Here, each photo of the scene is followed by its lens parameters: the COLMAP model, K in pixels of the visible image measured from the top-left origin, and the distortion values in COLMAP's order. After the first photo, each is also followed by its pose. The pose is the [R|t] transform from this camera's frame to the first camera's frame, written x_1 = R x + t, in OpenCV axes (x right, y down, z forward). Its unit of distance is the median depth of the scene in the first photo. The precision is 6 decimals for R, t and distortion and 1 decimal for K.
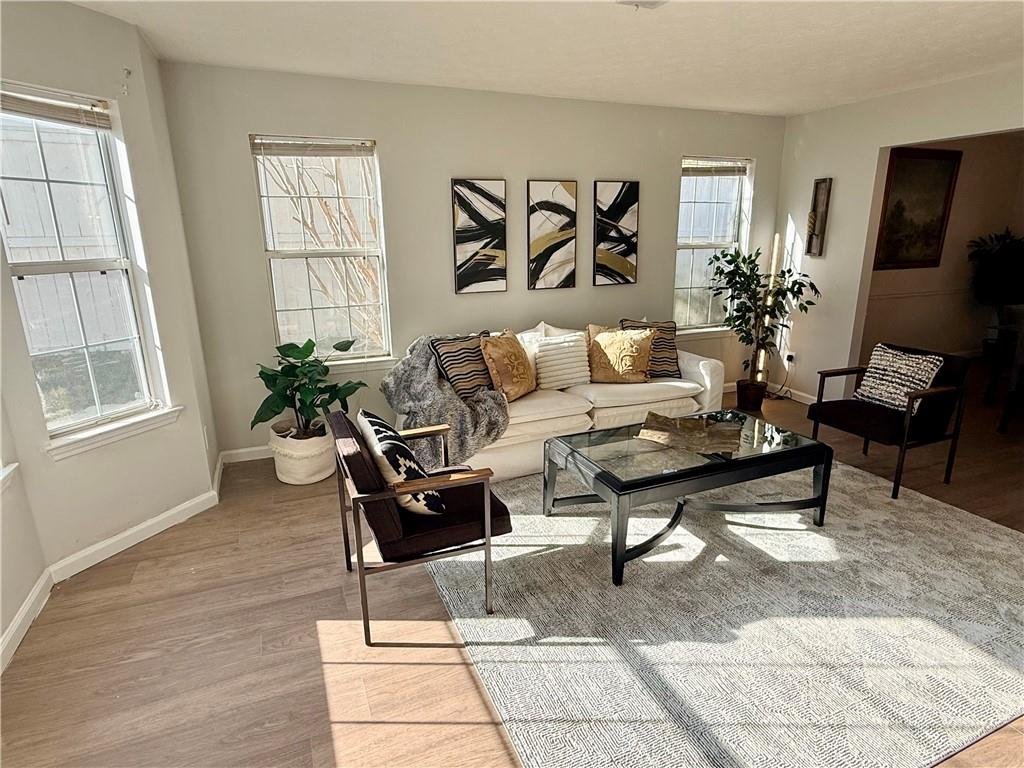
lens RADIAL K [[567.4, 0, 510.5], [0, 567.4, 384.5], [0, 0, 1]] dist [-0.004061, -0.000096]
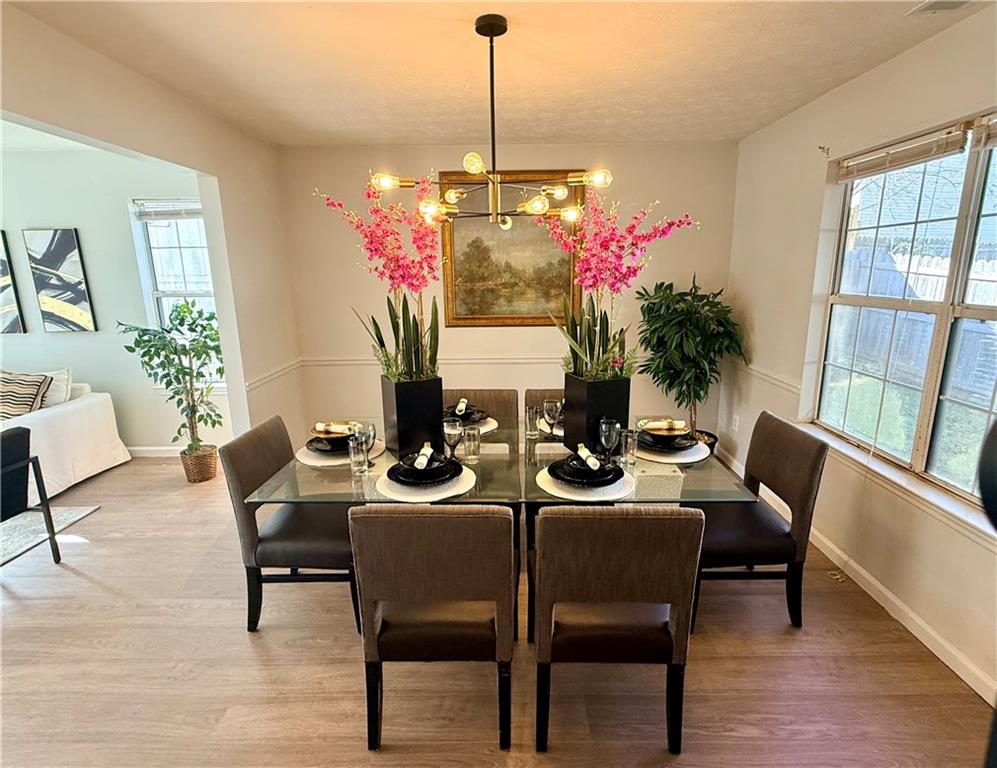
lens RADIAL K [[509.3, 0, 508.3], [0, 509.3, 386.5], [0, 0, 1]] dist [0.003545, -0.000993]
pose [[0.921297, 0.089418, -0.378438, 1.317448], [-0.100639, 0.994873, -0.009933, -0.160293], [0.375610, 0.047237, 0.925573, 0.500321]]
